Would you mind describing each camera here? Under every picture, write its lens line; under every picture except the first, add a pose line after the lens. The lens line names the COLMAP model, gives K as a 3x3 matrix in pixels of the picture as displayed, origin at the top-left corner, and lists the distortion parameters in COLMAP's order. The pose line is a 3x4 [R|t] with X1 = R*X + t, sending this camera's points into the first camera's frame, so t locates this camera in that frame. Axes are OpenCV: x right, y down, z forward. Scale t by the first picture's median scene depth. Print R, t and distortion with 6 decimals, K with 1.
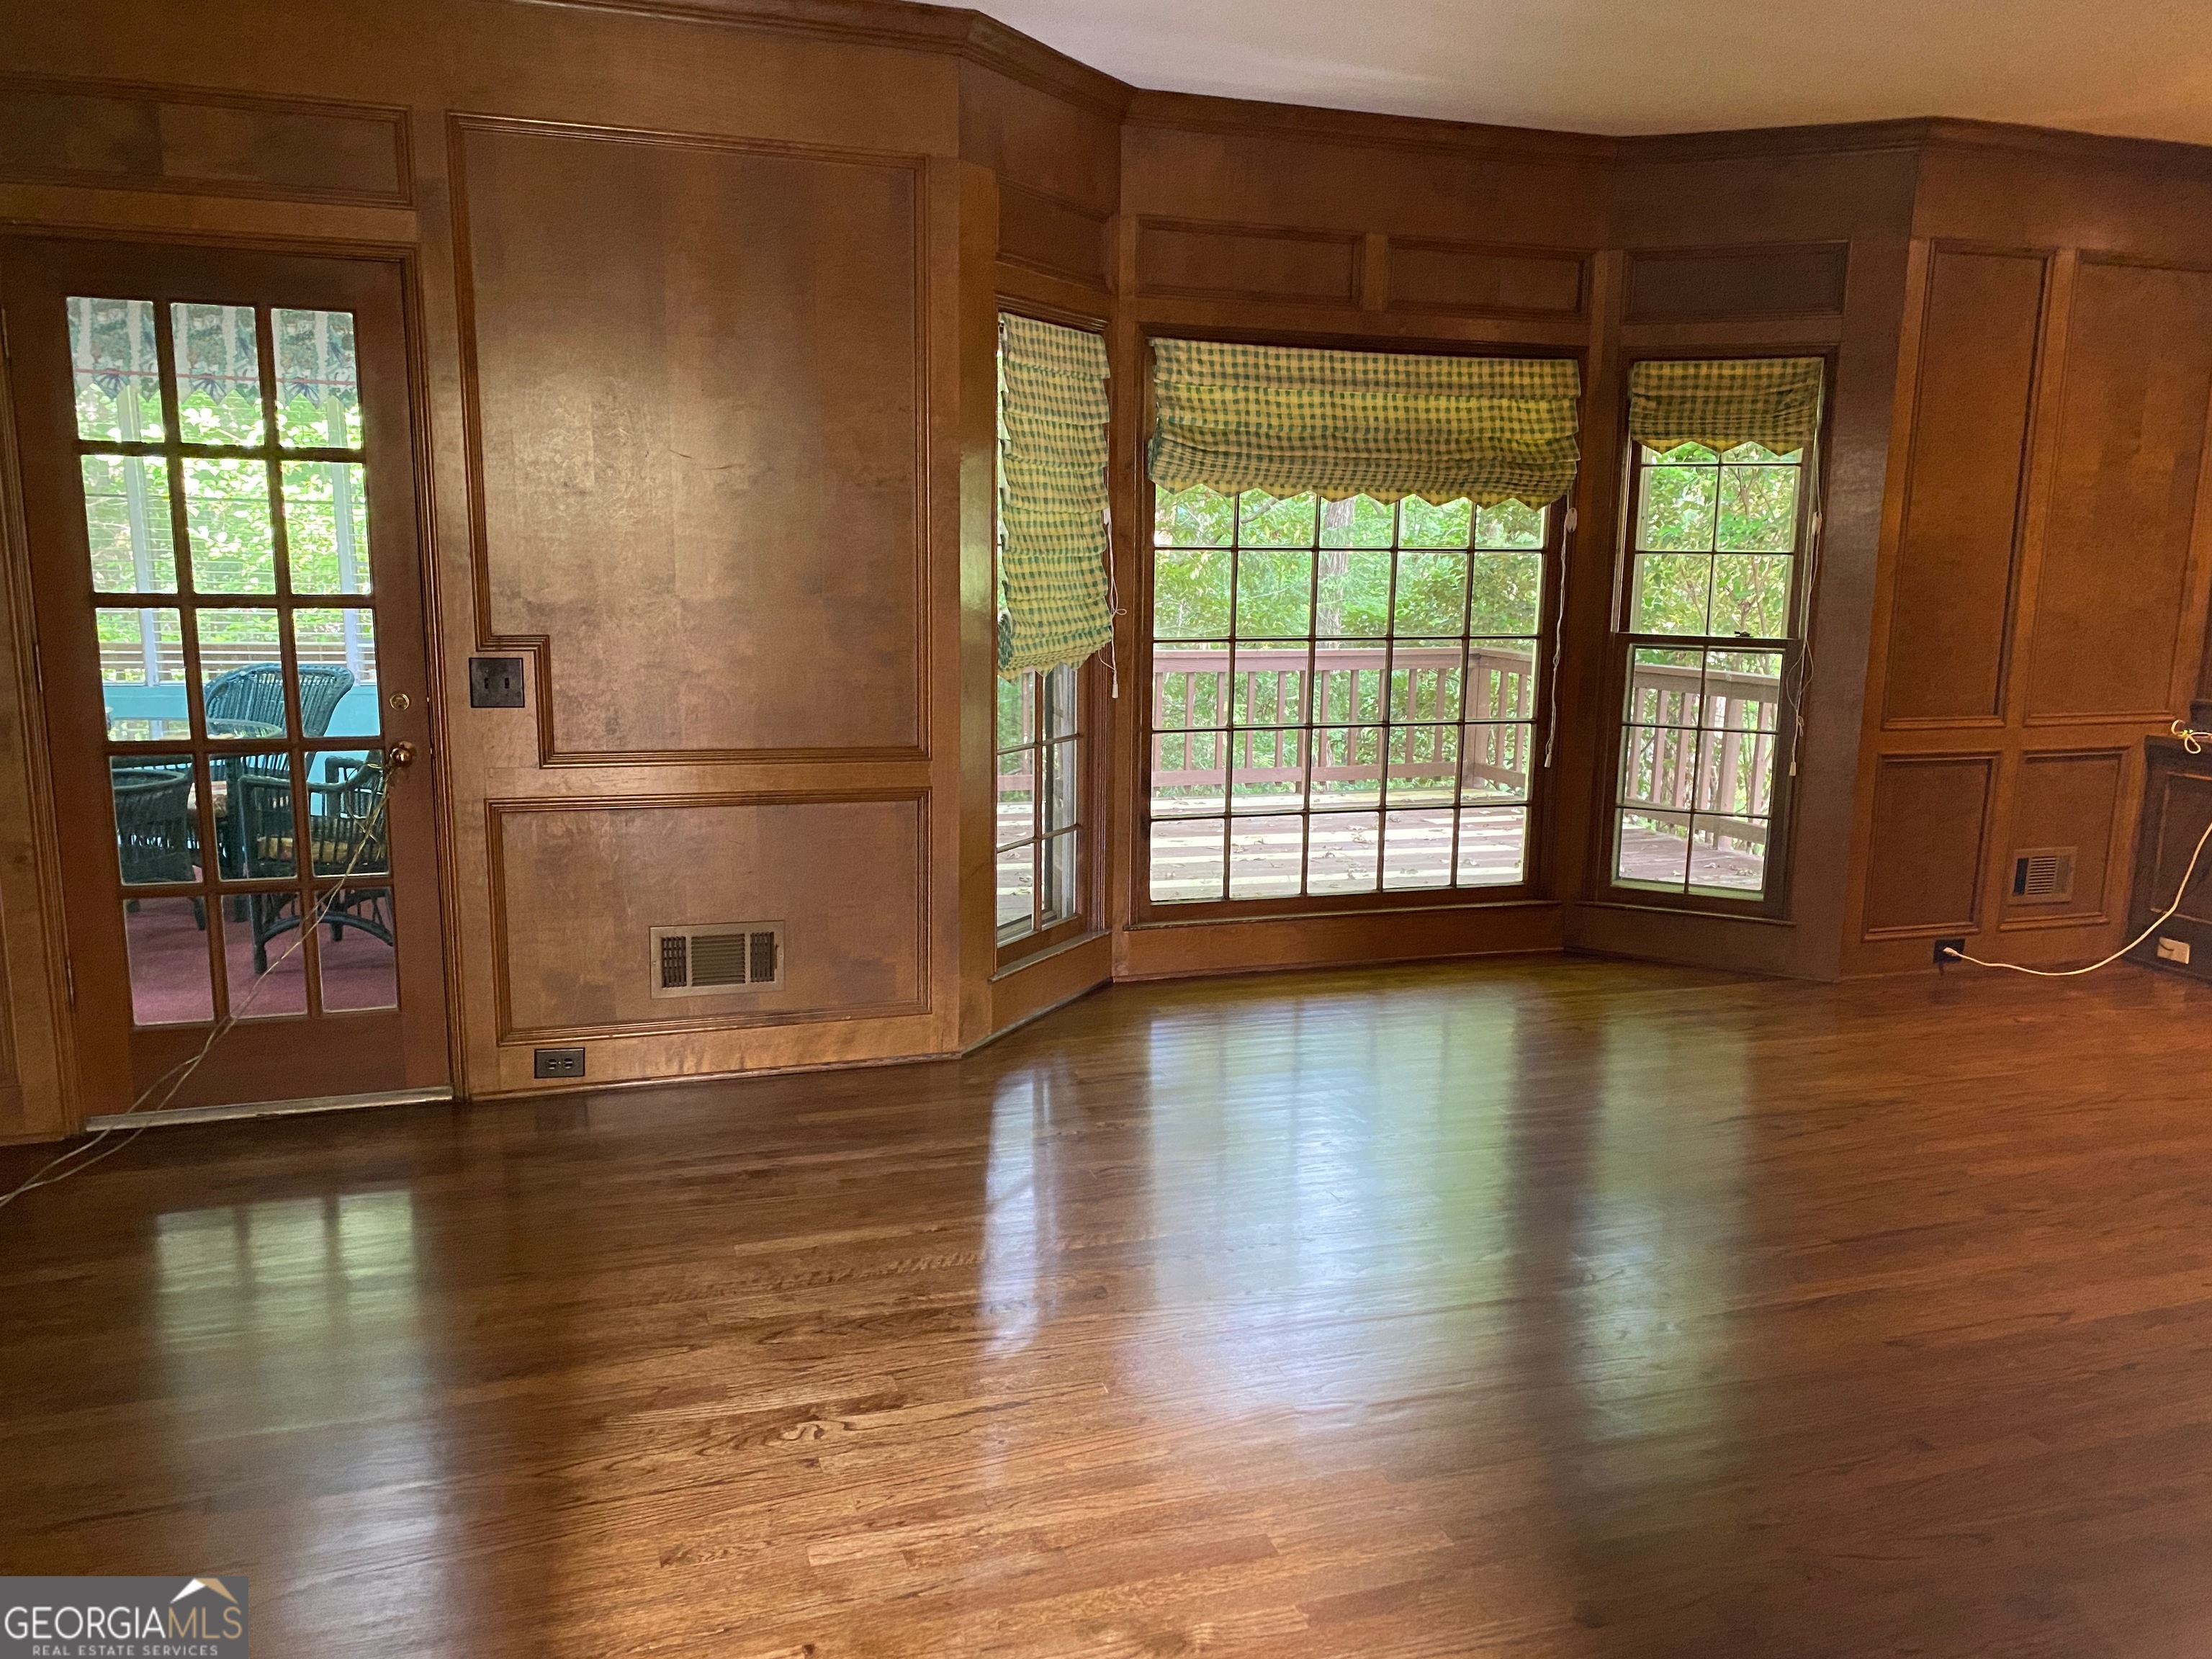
lens RADIAL K [[1680.3, 0, 1110.7], [0, 1680.3, 840.5], [0, 0, 1]] dist [0.034535, -0.035409]
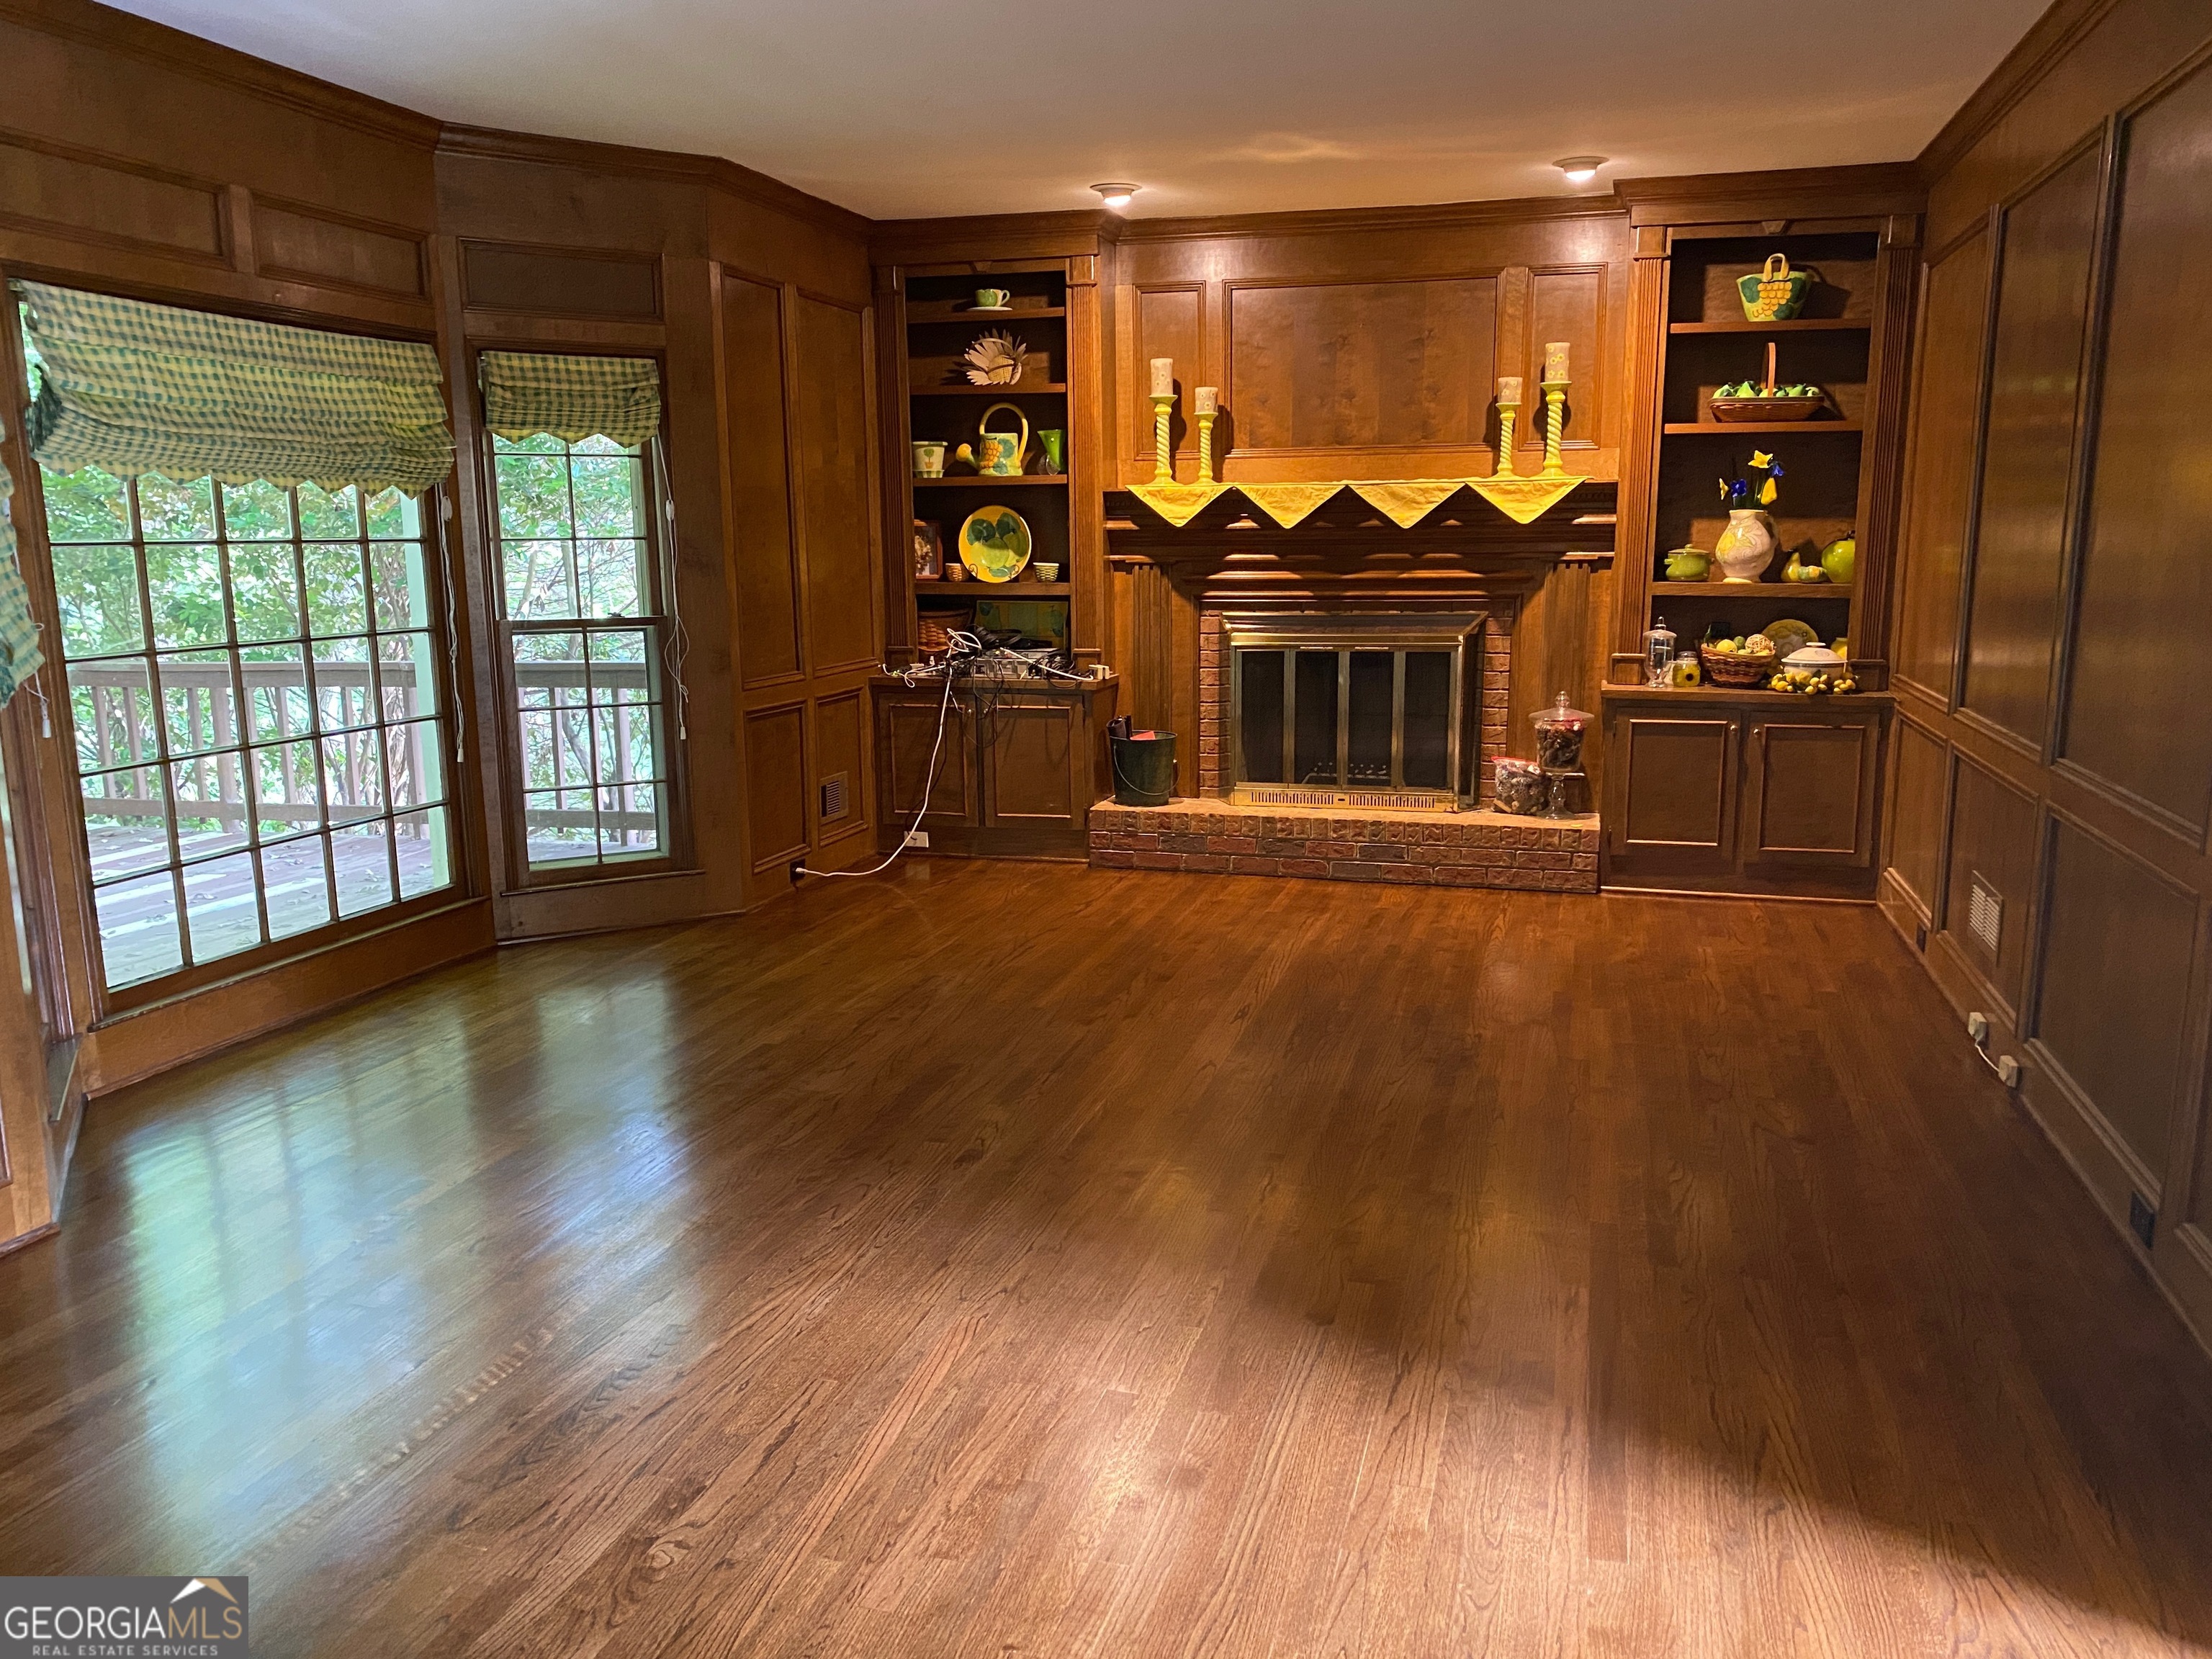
lens RADIAL K [[1680.3, 0, 1115.5], [0, 1680.3, 827.6], [0, 0, 1]] dist [0.034535, -0.035409]
pose [[0.565991, -0.163448, 0.808047, -0.341283], [0.170814, 0.982130, 0.079015, -0.020546], [-0.806522, 0.093304, 0.583795, 0.138459]]
